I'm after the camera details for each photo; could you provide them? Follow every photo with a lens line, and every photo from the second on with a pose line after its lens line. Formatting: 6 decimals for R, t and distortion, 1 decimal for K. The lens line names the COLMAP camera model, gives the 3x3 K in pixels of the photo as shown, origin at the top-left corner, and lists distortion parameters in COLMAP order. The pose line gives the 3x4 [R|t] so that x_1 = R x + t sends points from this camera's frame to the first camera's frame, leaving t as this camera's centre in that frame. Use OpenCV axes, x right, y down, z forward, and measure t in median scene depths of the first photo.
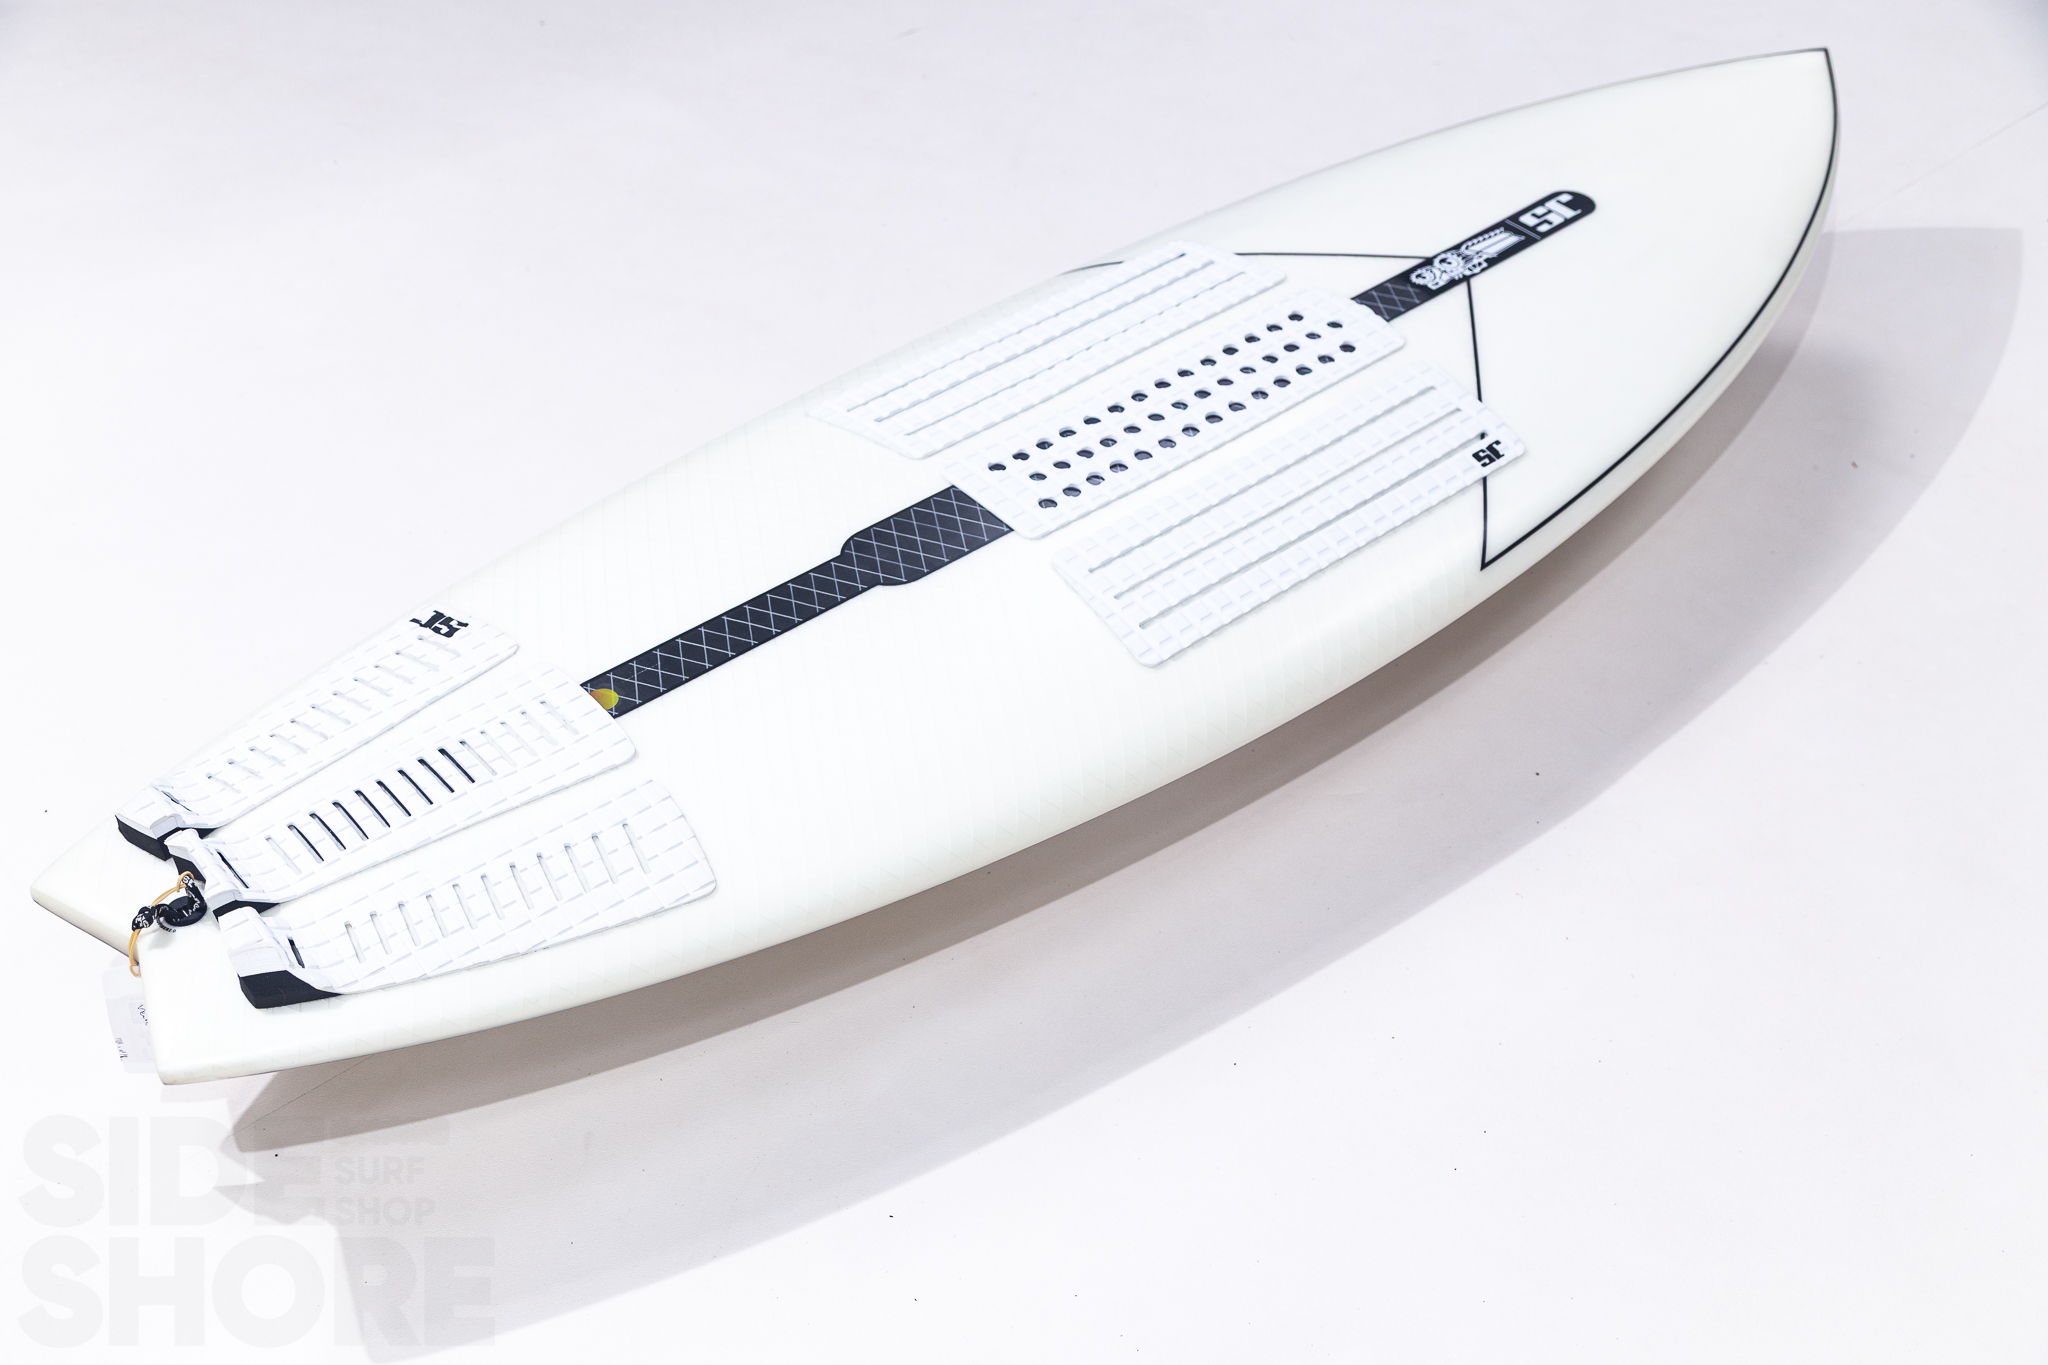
lens RADIAL K [[2353.4, 0, 1024.0], [0, 2353.4, 682.5], [0, 0, 1]] dist [-0.044415, -0.017601]
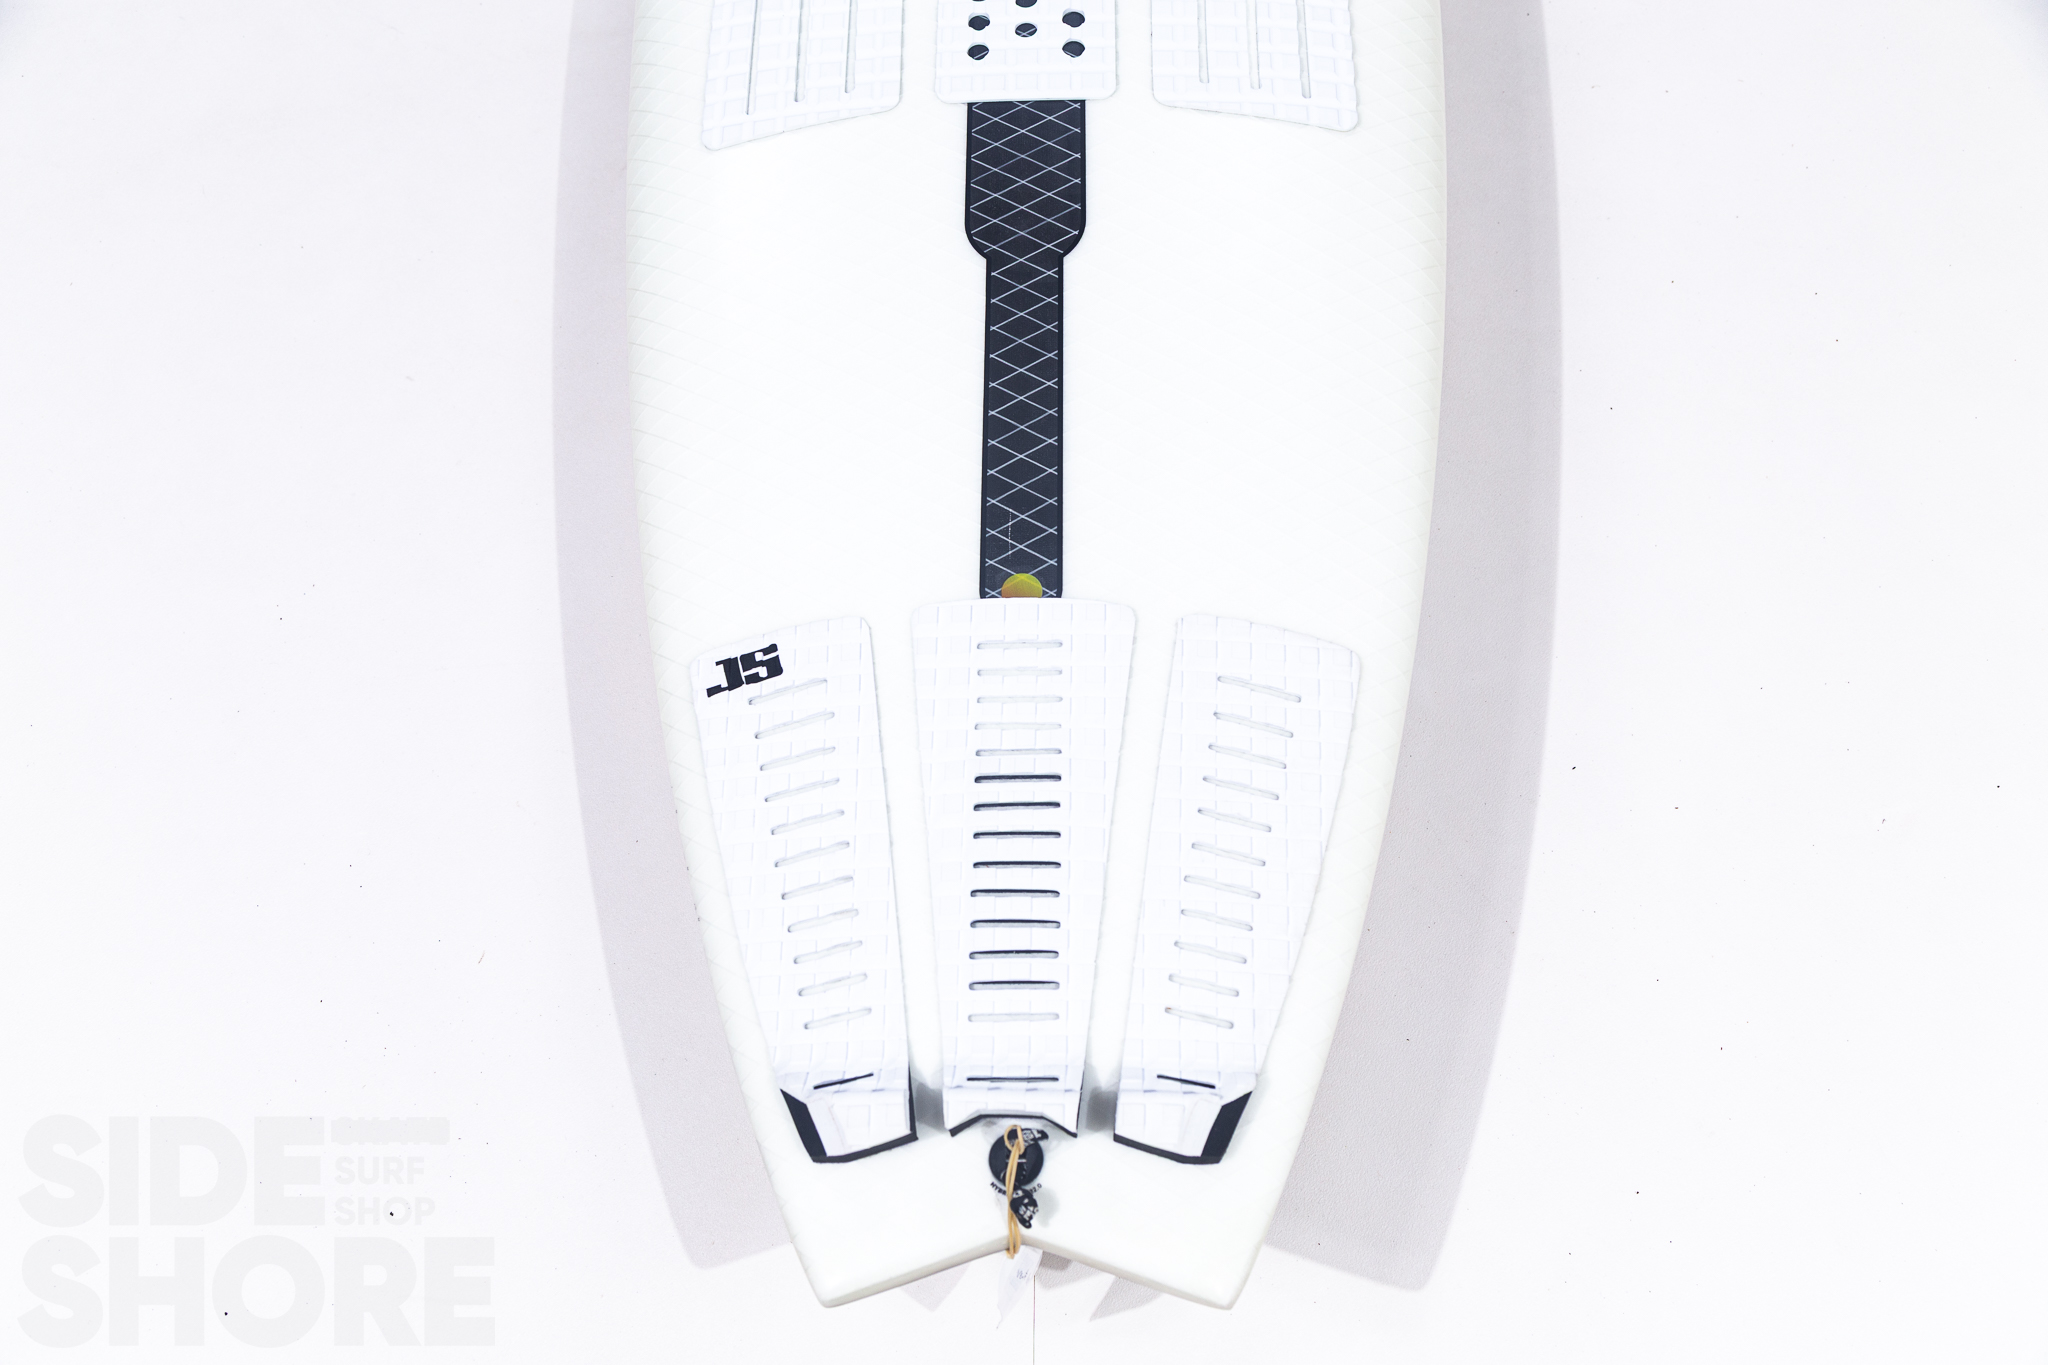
lens RADIAL K [[2062.4, 0, 1024.0], [0, 2062.4, 682.5], [0, 0, 1]] dist [-0.004754, 0.004293]
pose [[0.651016, -0.704677, 0.282150, -0.373641], [0.546207, 0.693011, 0.470525, -0.281063], [-0.527101, -0.152207, 0.836061, 0.387190]]
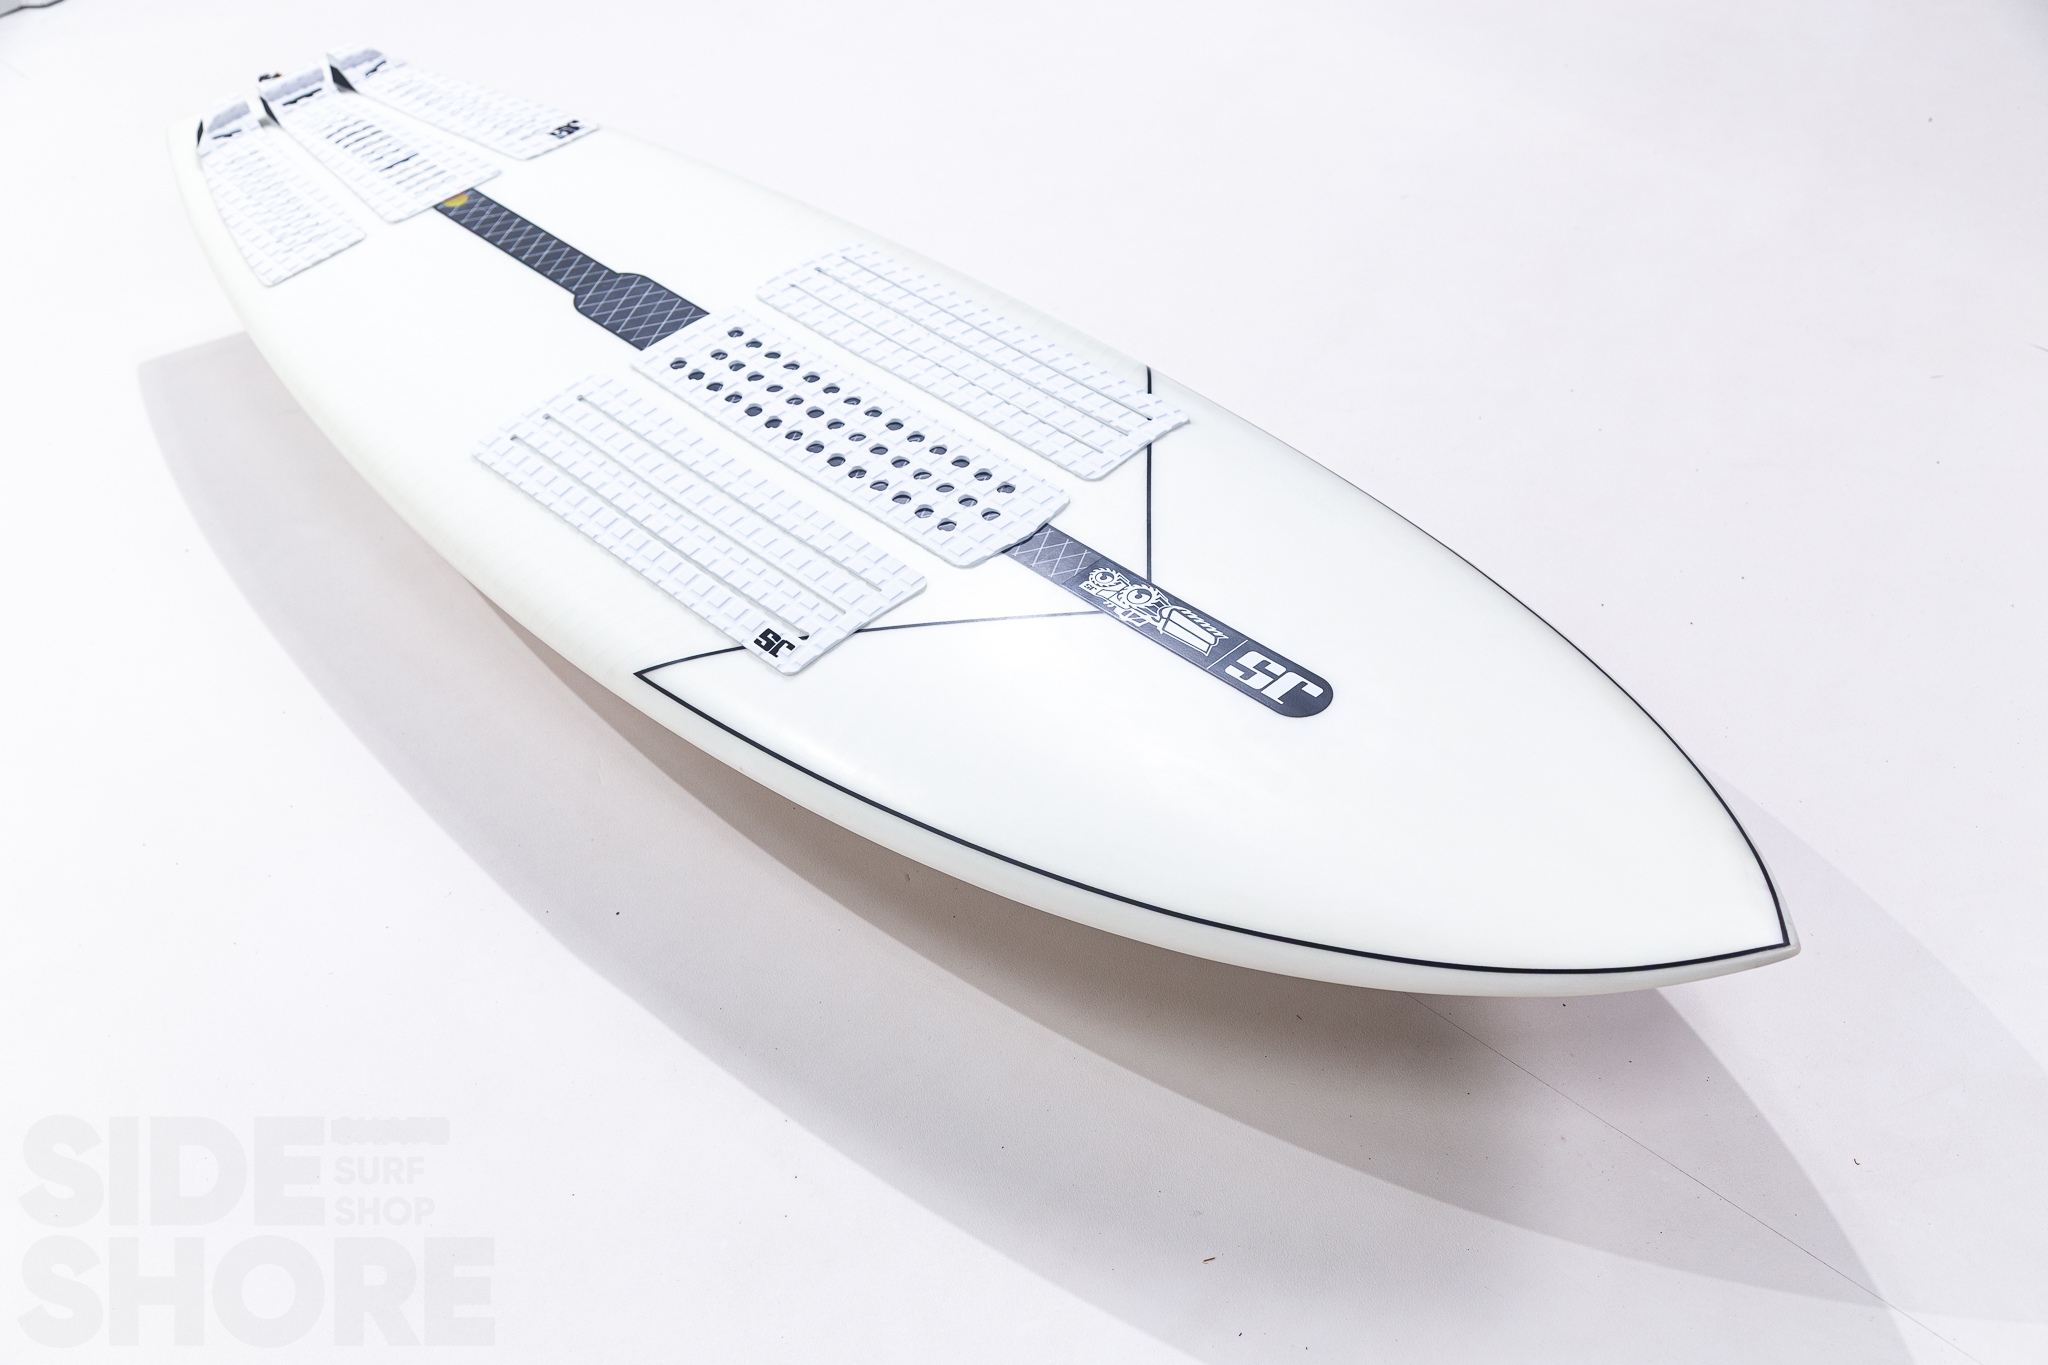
lens RADIAL K [[2495.5, 0, 1024.0], [0, 2495.5, 682.5], [0, 0, 1]] dist [-0.026501, -0.018045]
pose [[0.046218, 0.645059, -0.762734, 1.014555], [-0.607282, 0.624395, 0.491264, -0.663437], [0.793141, 0.440489, 0.420591, 0.736905]]
